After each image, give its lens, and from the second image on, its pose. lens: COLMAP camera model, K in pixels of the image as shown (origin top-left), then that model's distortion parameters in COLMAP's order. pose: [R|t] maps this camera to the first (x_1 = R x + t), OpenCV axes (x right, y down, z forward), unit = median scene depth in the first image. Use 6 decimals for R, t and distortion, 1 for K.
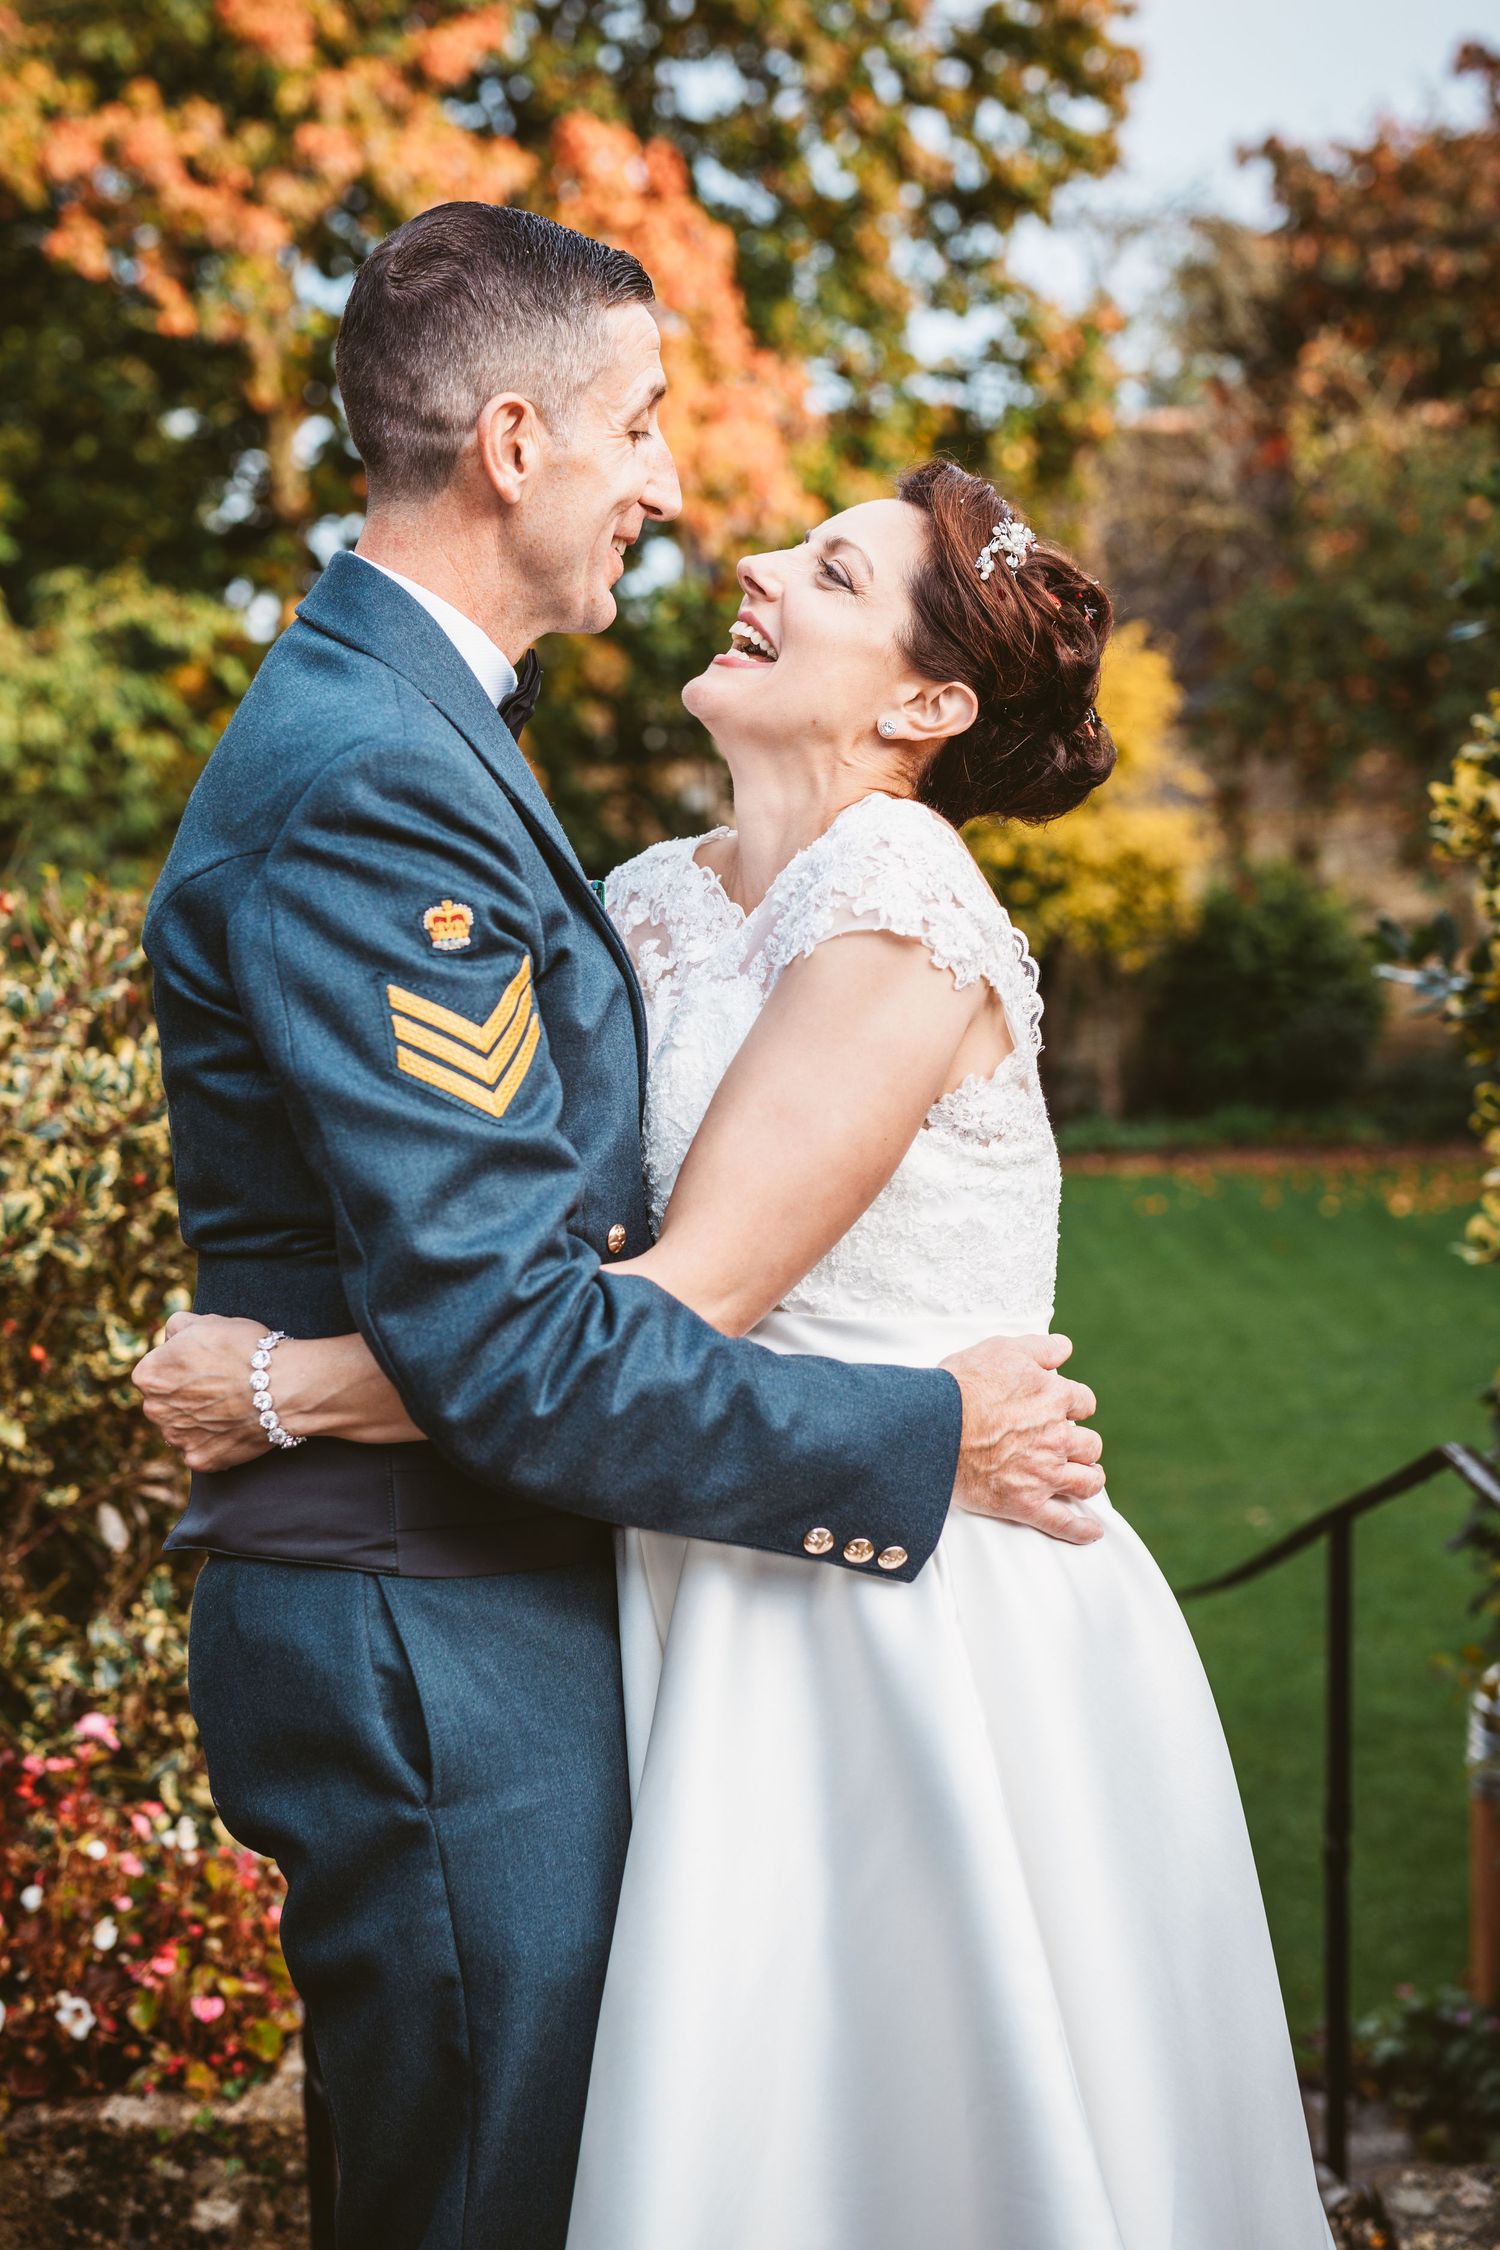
lens RADIAL K [[3104.8, 0, 782.9], [0, 3104.8, 1125.5], [0, 0, 1]] dist [0.009897, 0.025243]
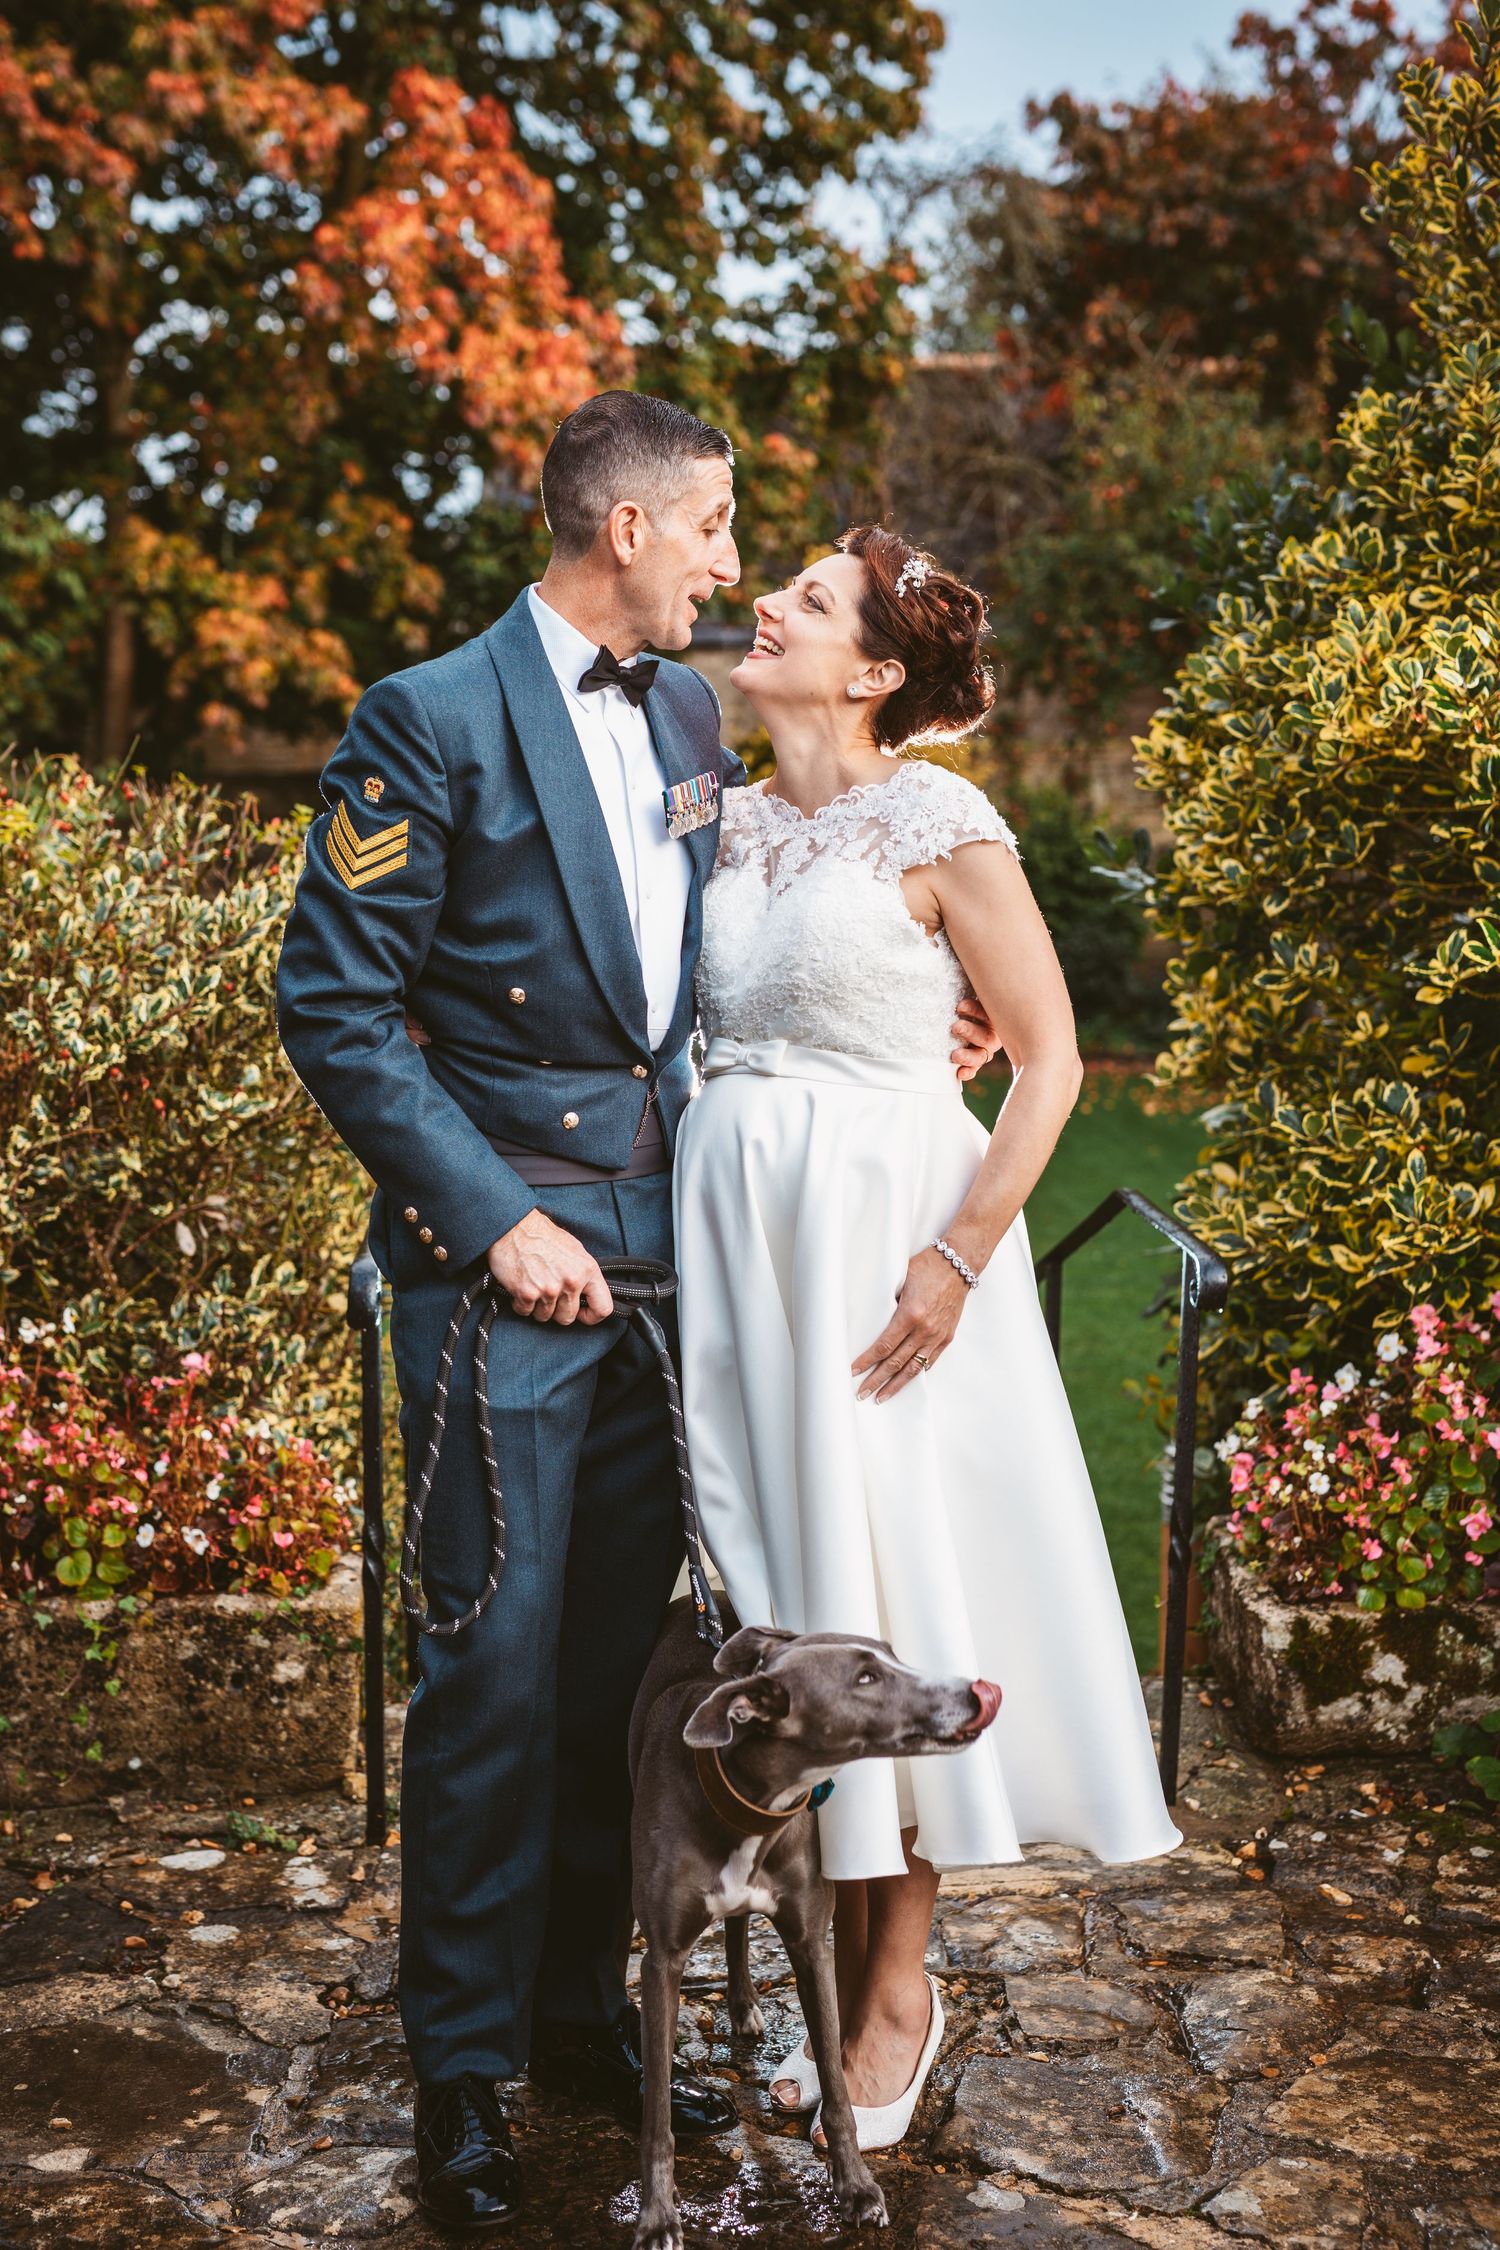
lens RADIAL K [[3247.7, 0, 749.0], [0, 3247.7, 1087.3], [0, 0, 1]] dist [0.004723, 0.031316]
pose [[0.997686, 0.023054, 0.063962, -0.015324], [-0.023730, 0.999670, 0.009829, 0.010791], [-0.063715, -0.011324, 0.997904, -0.128302]]
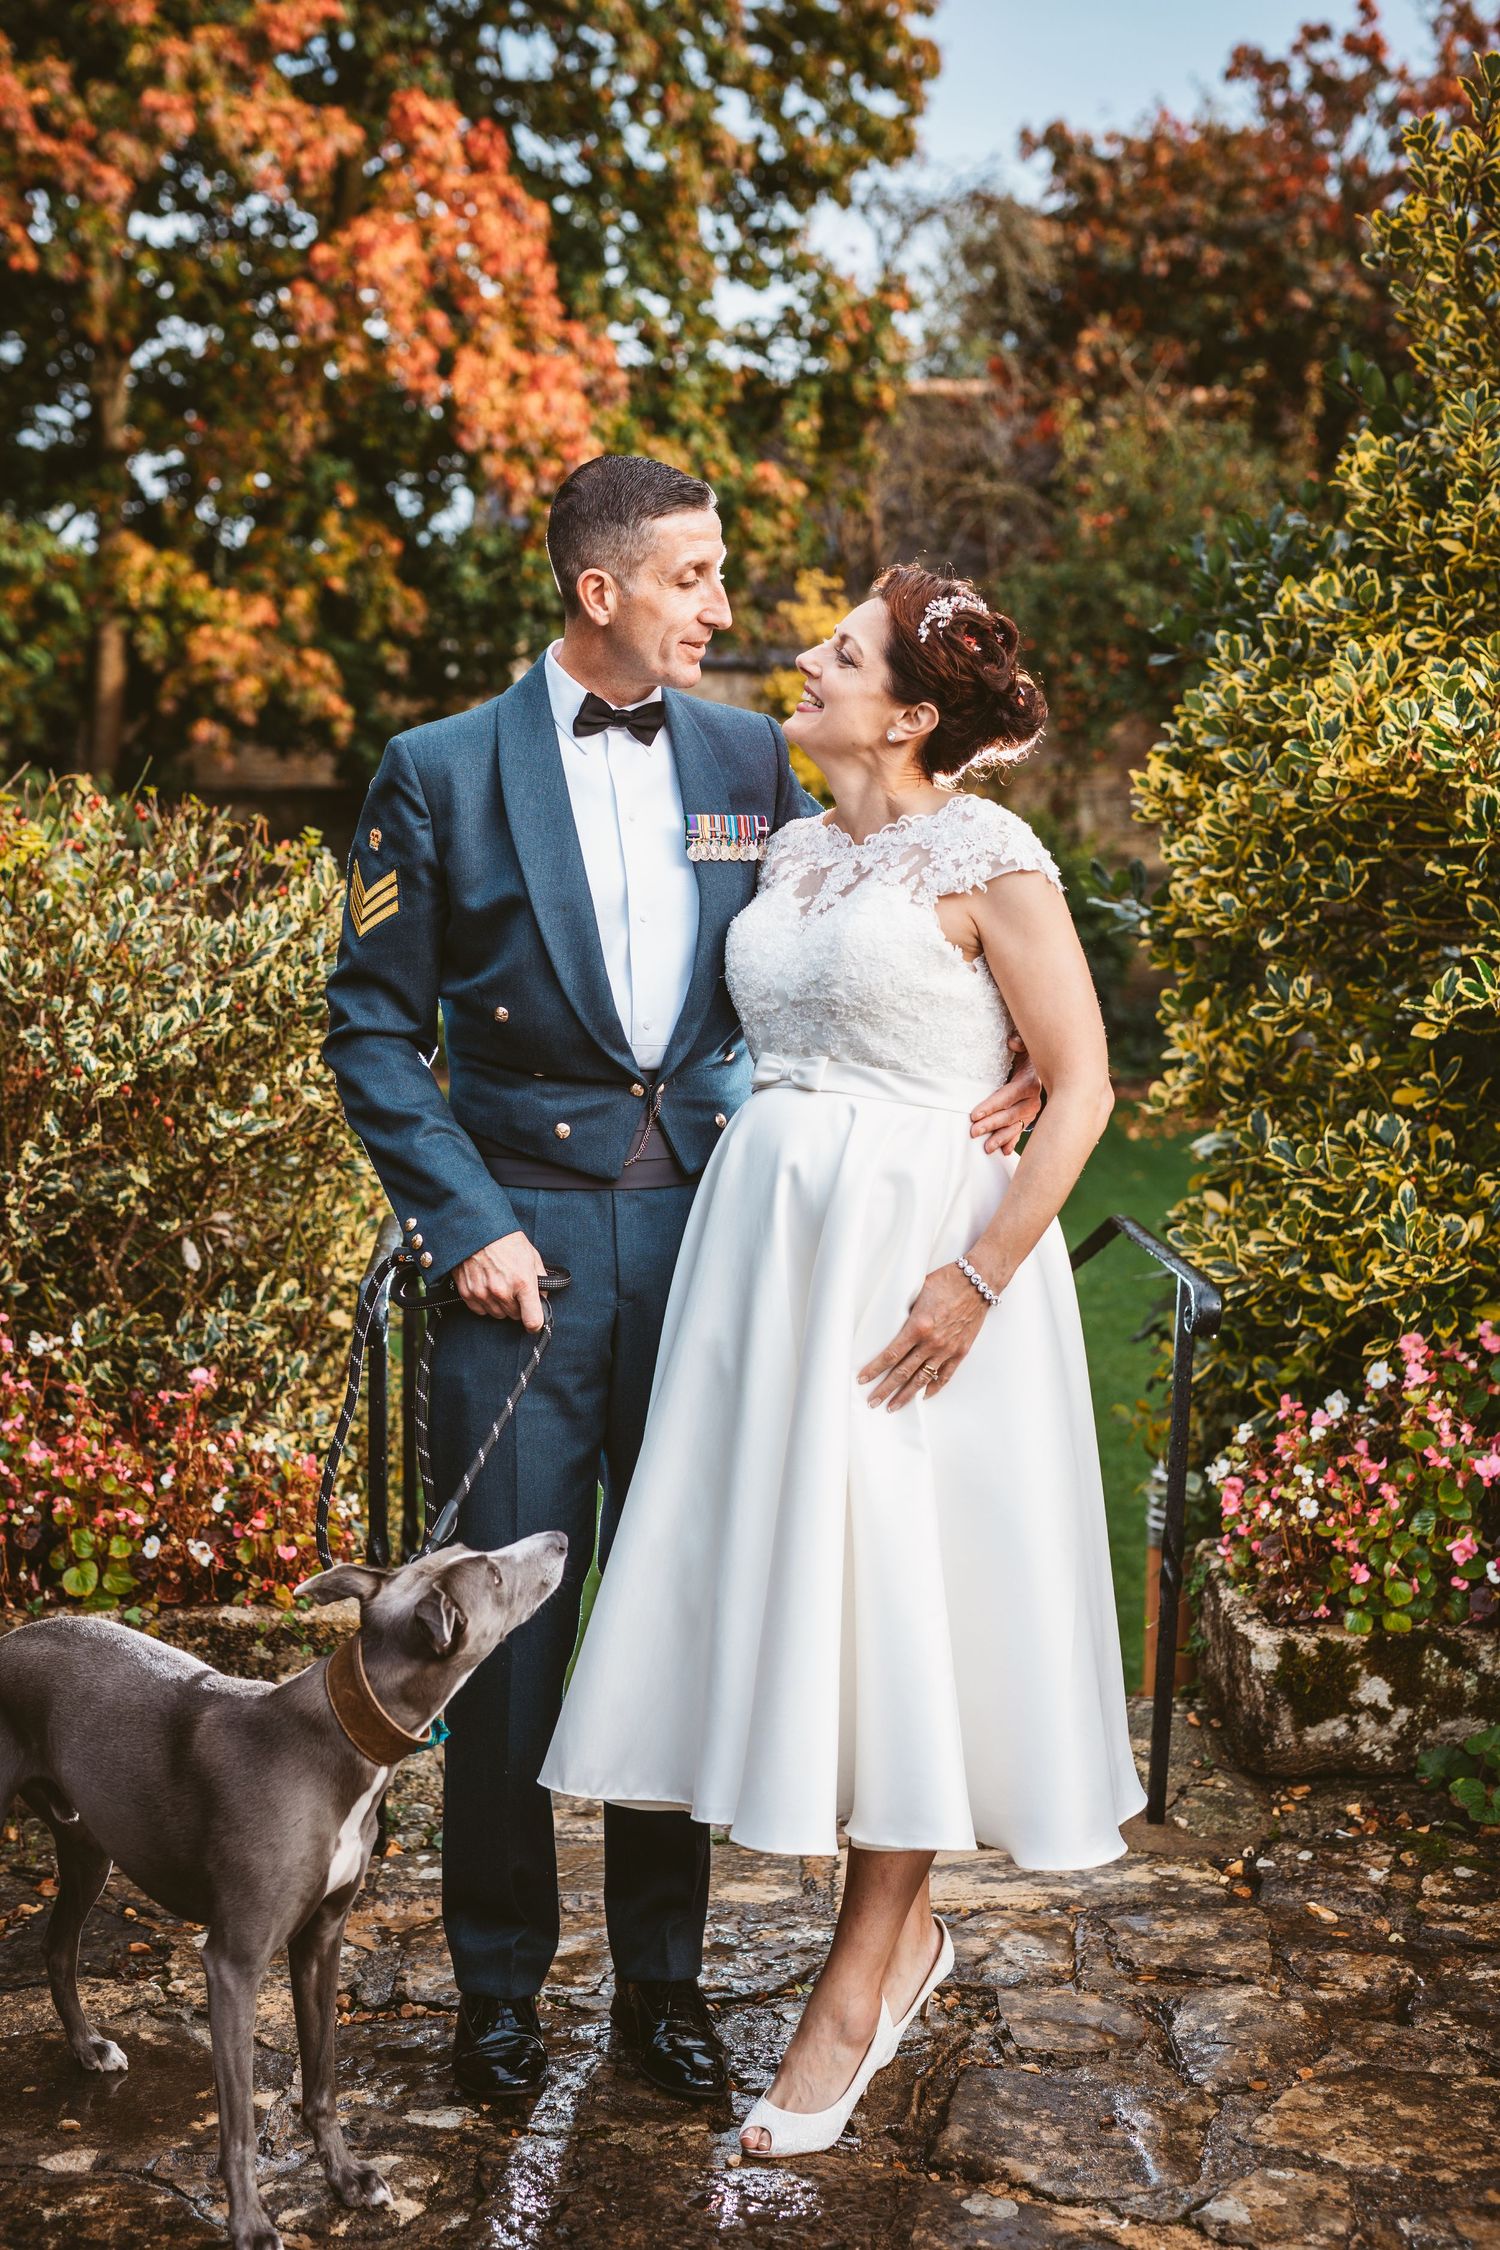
lens RADIAL K [[3247.7, 0, 749.0], [0, 3247.7, 1087.3], [0, 0, 1]] dist [0.004723, 0.031316]
pose [[0.996907, 0.034817, 0.070456, -0.018392], [-0.035201, 0.999371, 0.004210, 0.010056], [-0.070265, -0.006678, 0.997506, -0.133736]]
